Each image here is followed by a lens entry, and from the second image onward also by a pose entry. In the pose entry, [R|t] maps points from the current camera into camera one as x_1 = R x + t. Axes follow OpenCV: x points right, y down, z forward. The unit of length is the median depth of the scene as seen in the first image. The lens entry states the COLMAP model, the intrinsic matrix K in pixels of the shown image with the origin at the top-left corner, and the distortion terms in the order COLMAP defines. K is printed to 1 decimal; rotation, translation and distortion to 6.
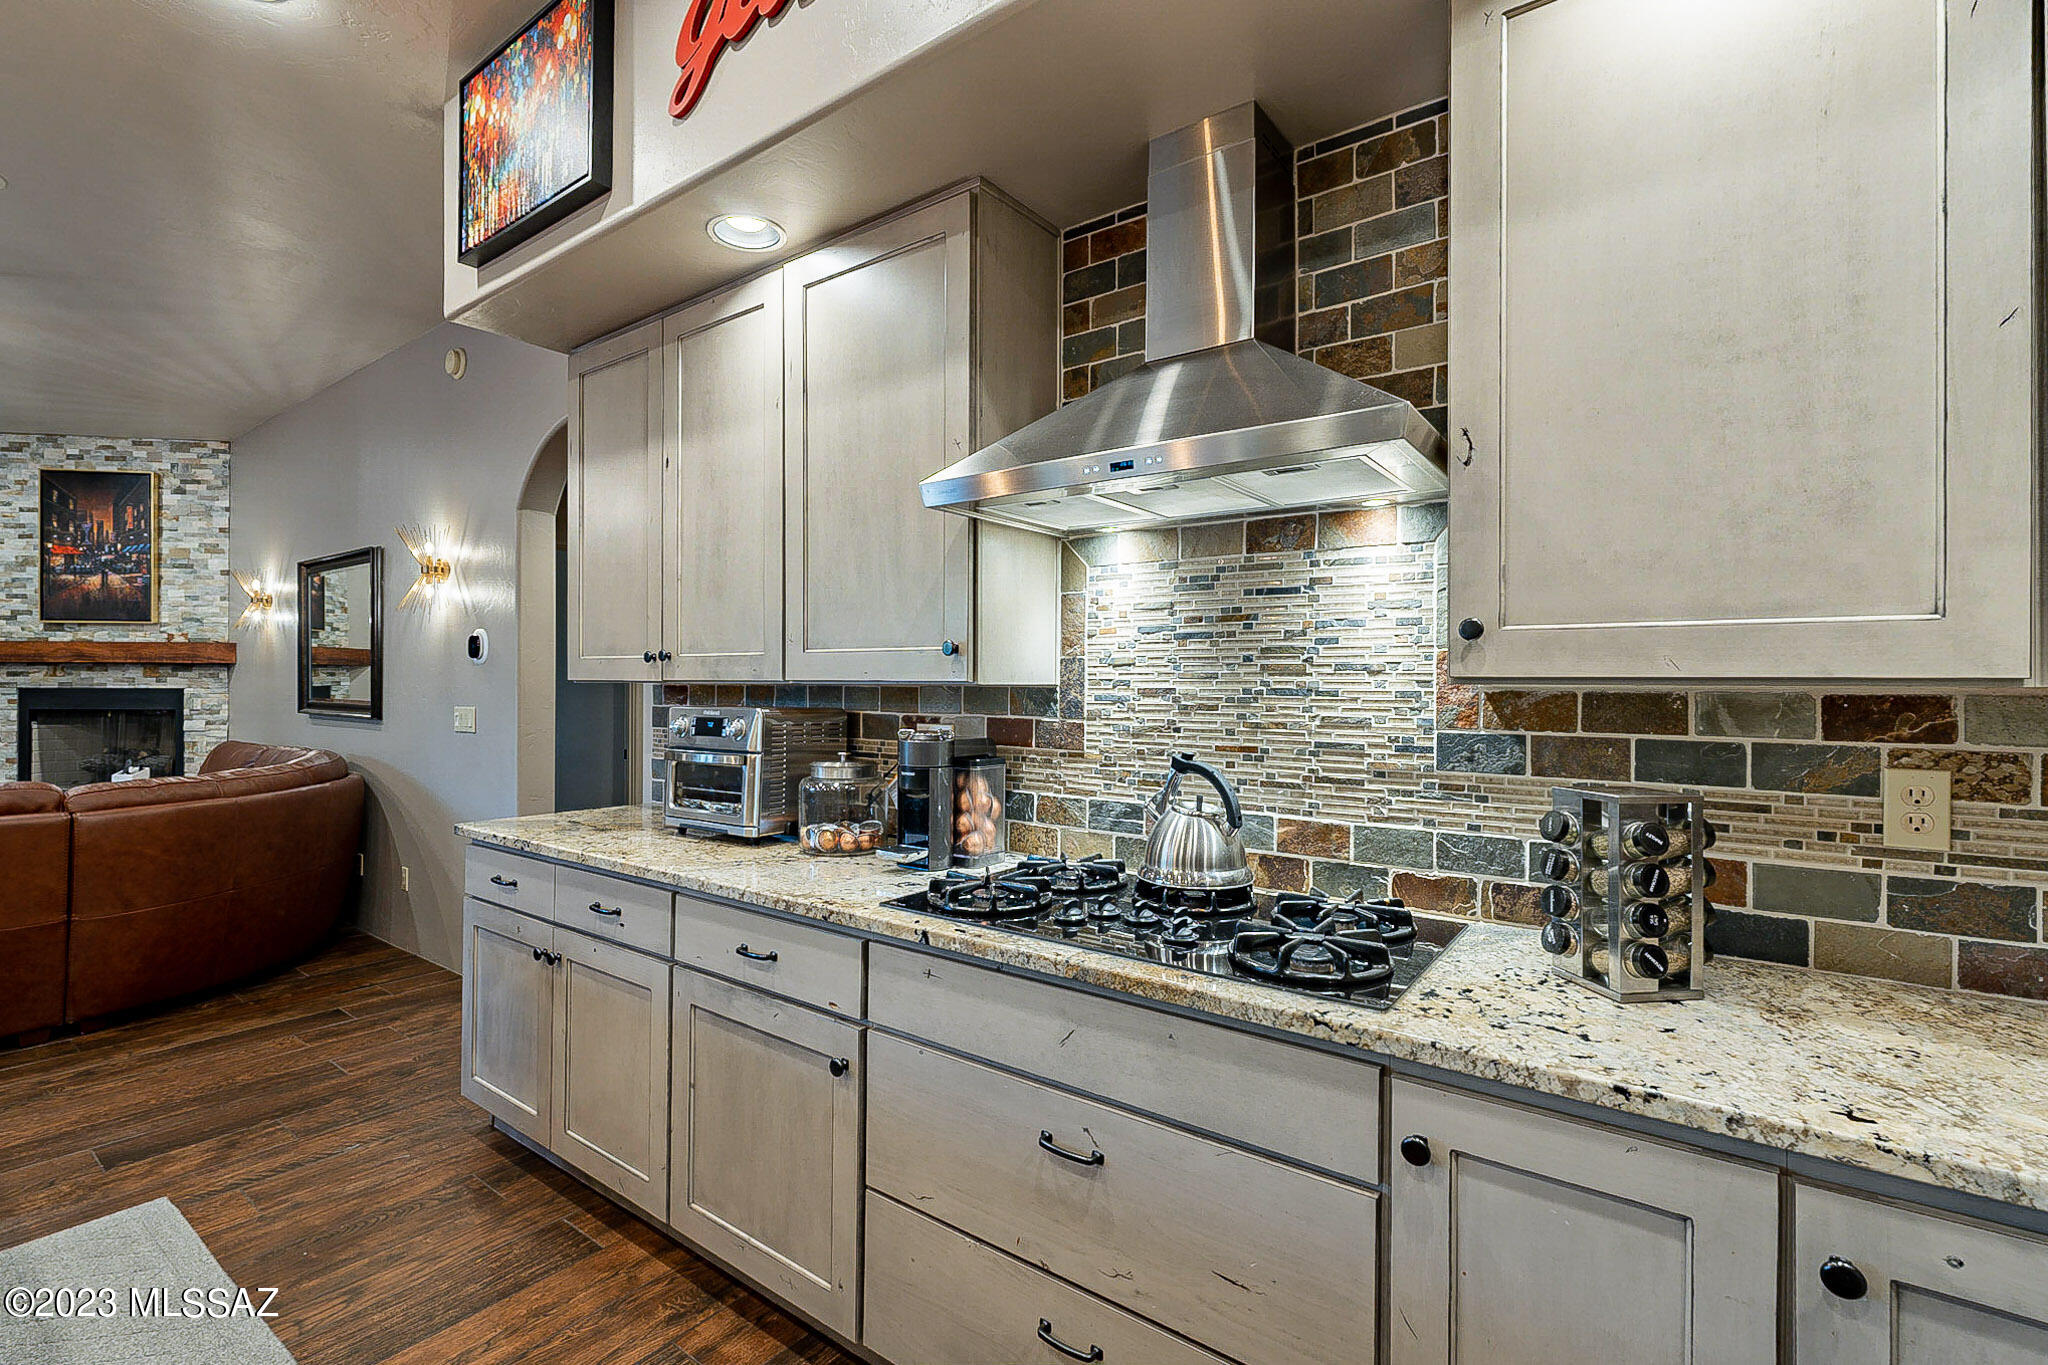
lens RADIAL K [[911.0, 0, 1013.3], [0, 911.0, 682.3], [0, 0, 1]] dist [-0.000206, -0.000201]
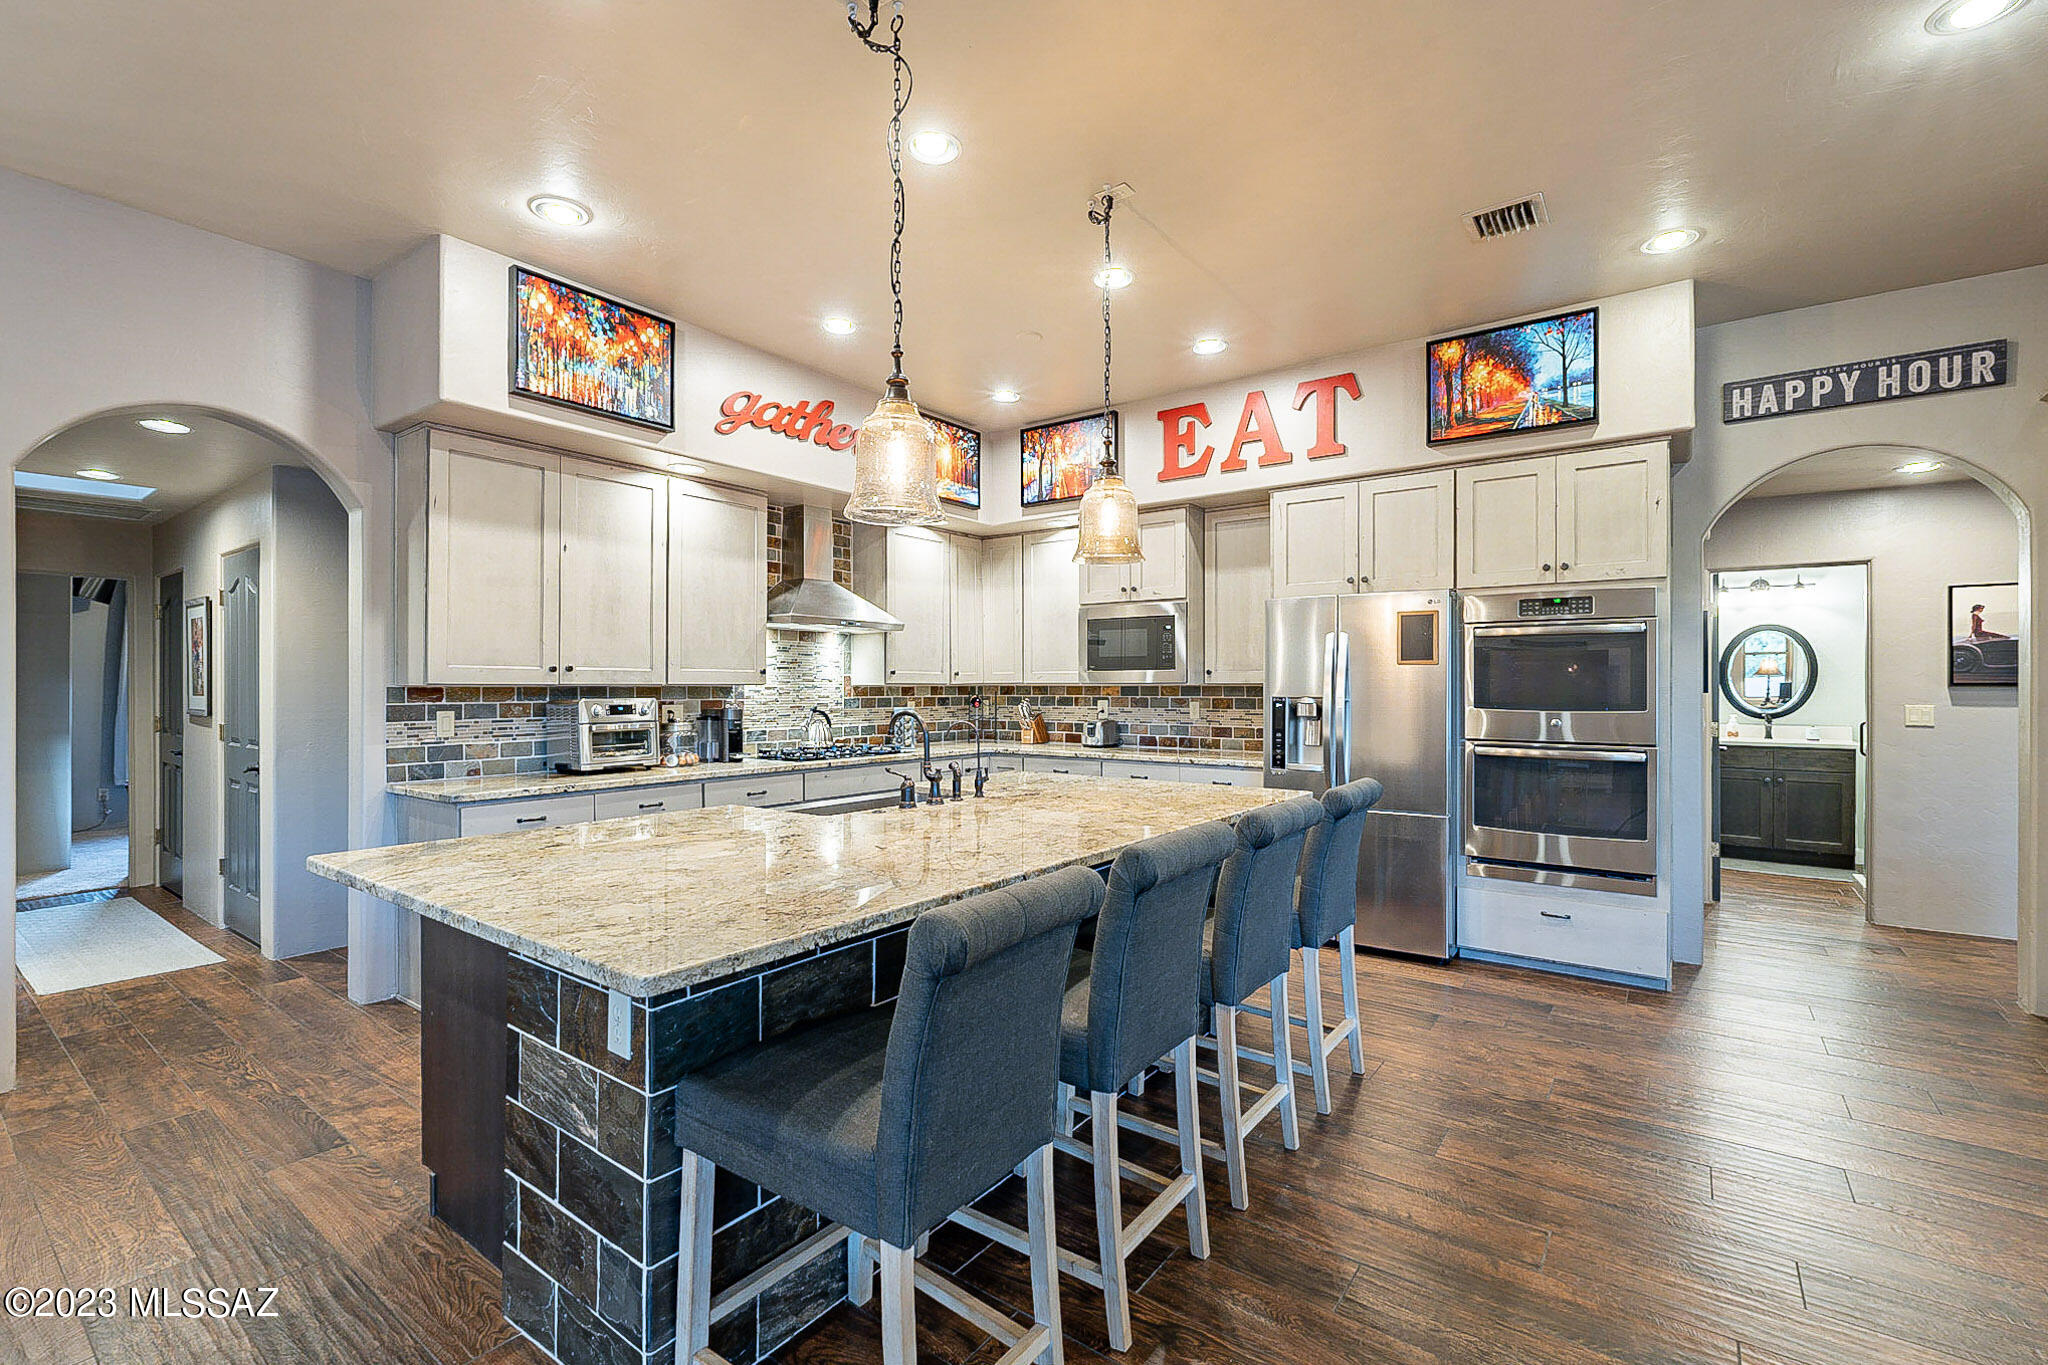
lens RADIAL K [[911.0, 0, 1020.9], [0, 911.0, 688.2], [0, 0, 1]] dist [-0.000206, -0.000201]
pose [[-0.002138, -0.007228, 0.999972, -2.218249], [-0.002039, 0.999972, 0.007224, -0.008469], [-0.999996, -0.002024, -0.002153, 0.227809]]
